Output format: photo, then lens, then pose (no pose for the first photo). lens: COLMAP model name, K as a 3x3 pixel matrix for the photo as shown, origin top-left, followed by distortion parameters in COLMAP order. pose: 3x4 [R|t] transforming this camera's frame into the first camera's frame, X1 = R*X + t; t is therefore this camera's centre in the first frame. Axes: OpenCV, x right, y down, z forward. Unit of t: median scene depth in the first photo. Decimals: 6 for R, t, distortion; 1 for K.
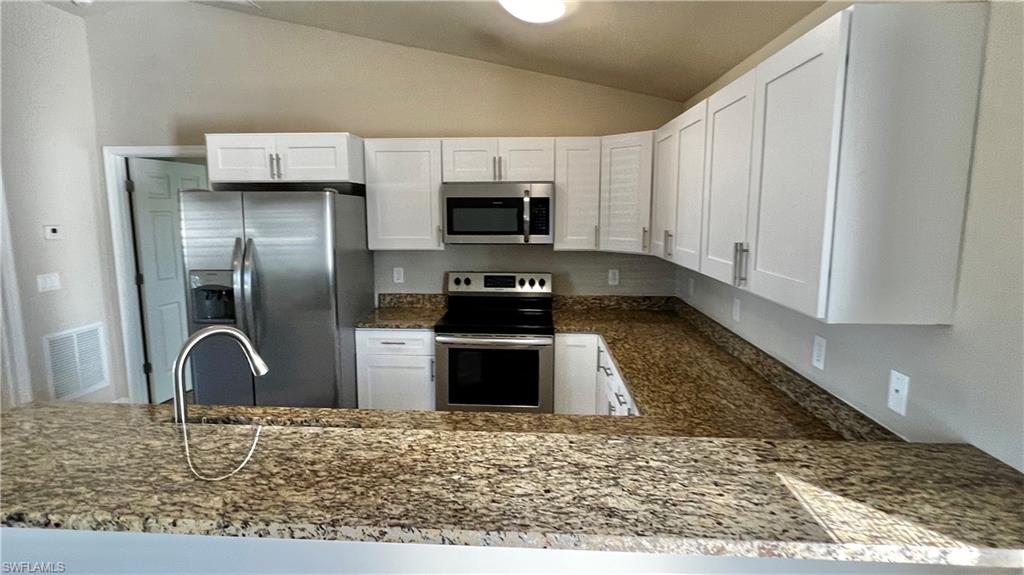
lens RADIAL K [[526.9, 0, 504.4], [0, 526.9, 284.1], [0, 0, 1]] dist [0.000129, 0.000488]
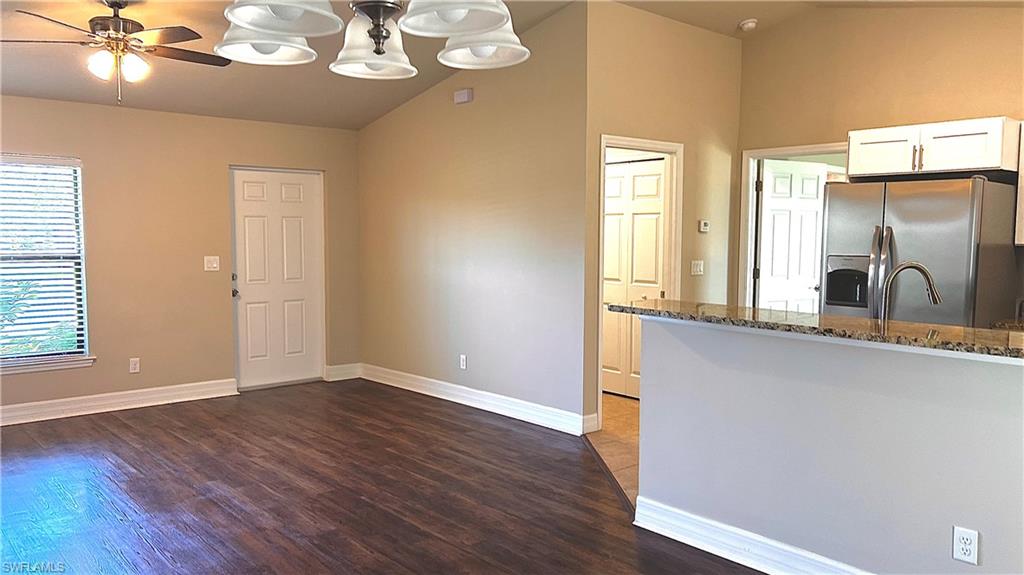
lens RADIAL K [[781.9, 0, 531.1], [0, 781.9, 291.9], [0, 0, 1]] dist [0.013378, 0.001117]
pose [[0.718289, 0.060466, -0.693112, 0.084598], [-0.106397, 0.994045, -0.023543, 0.141678], [0.687561, 0.090656, 0.720445, -0.546732]]
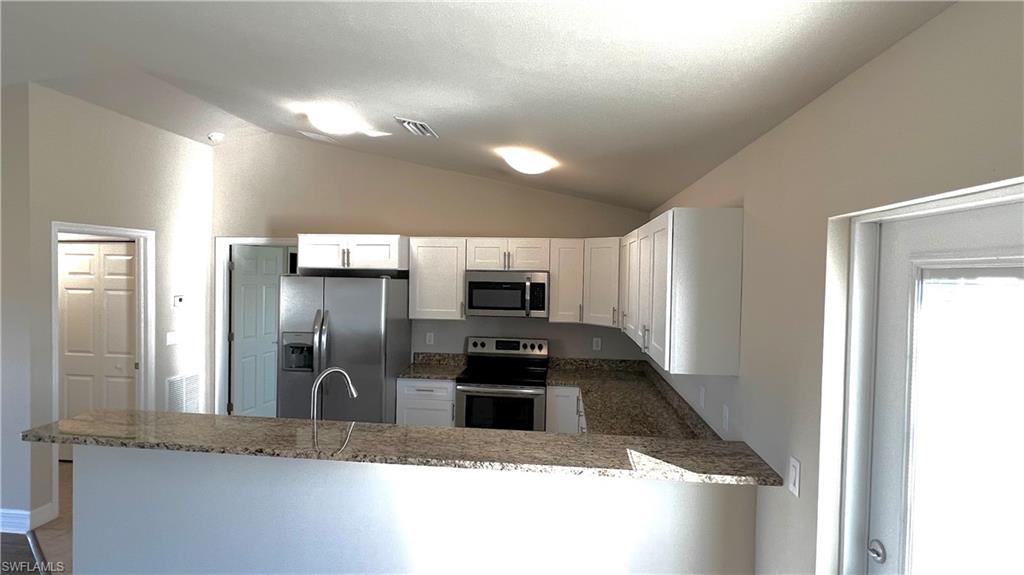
lens RADIAL K [[526.9, 0, 504.4], [0, 526.9, 284.1], [0, 0, 1]] dist [0.000129, 0.000488]
pose [[0.998646, 0.018131, -0.048762, 0.049749], [-0.023775, 0.992756, -0.117768, -0.001607], [0.046274, 0.118768, 0.991843, -0.344307]]
